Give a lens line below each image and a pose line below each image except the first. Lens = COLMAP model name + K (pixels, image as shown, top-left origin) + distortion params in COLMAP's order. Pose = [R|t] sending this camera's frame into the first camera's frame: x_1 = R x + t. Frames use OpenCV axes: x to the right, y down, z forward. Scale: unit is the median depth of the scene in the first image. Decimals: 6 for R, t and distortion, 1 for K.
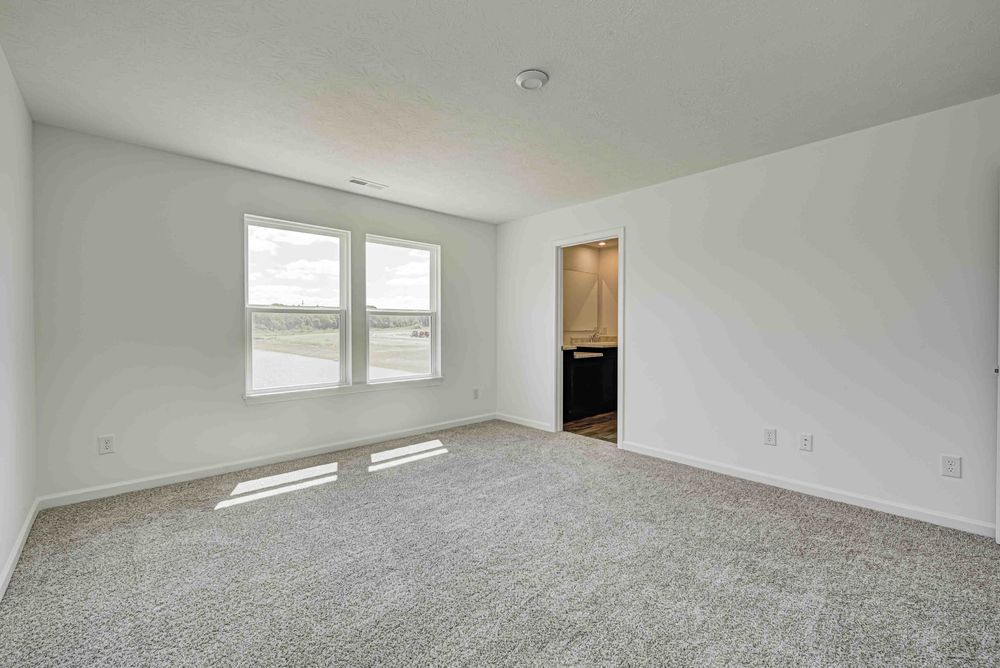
lens RADIAL K [[416.0, 0, 506.9], [0, 416.0, 327.5], [0, 0, 1]] dist [0.014975, -0.000160]
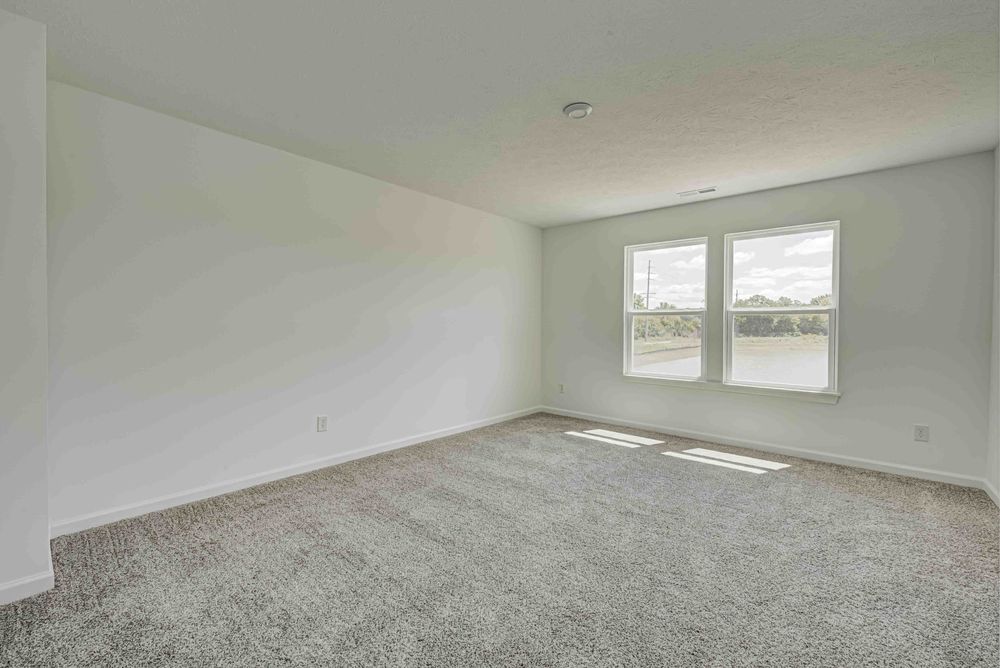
lens RADIAL K [[416.0, 0, 502.9], [0, 416.0, 329.2], [0, 0, 1]] dist [0.014975, -0.000160]
pose [[0.120573, 0.005749, -0.992688, 0.619107], [-0.013532, 0.999900, 0.004147, 0.007416], [0.992612, 0.012933, 0.120639, 0.363907]]
